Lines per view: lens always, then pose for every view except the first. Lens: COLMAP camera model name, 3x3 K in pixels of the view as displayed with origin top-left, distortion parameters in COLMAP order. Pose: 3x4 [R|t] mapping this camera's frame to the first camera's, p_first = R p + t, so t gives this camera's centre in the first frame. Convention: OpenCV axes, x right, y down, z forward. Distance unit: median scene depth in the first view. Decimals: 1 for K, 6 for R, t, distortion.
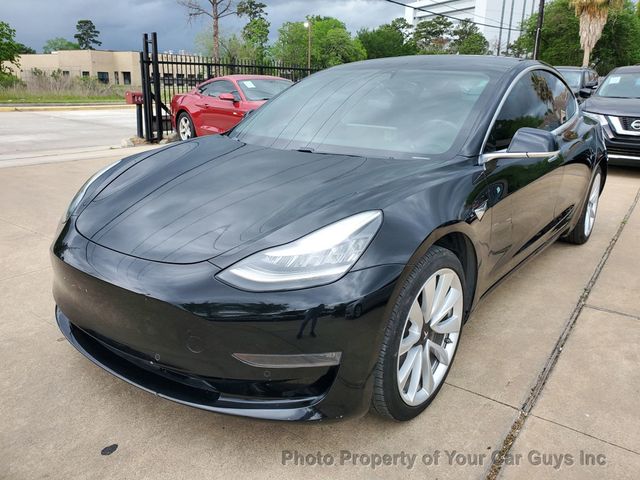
lens RADIAL K [[499.2, 0, 319.3], [0, 499.2, 222.8], [0, 0, 1]] dist [0.002404, 0.021681]
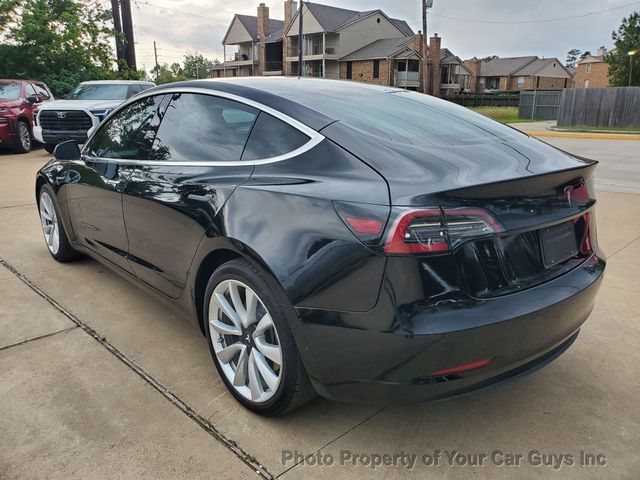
lens RADIAL K [[497.6, 0, 324.6], [0, 497.6, 226.9], [0, 0, 1]] dist [0.009703, 0.002355]
pose [[-0.160366, 0.215189, -0.963315, 0.348265], [-0.266621, 0.930224, 0.252183, -0.102252], [0.950366, 0.297281, -0.091803, 0.381634]]
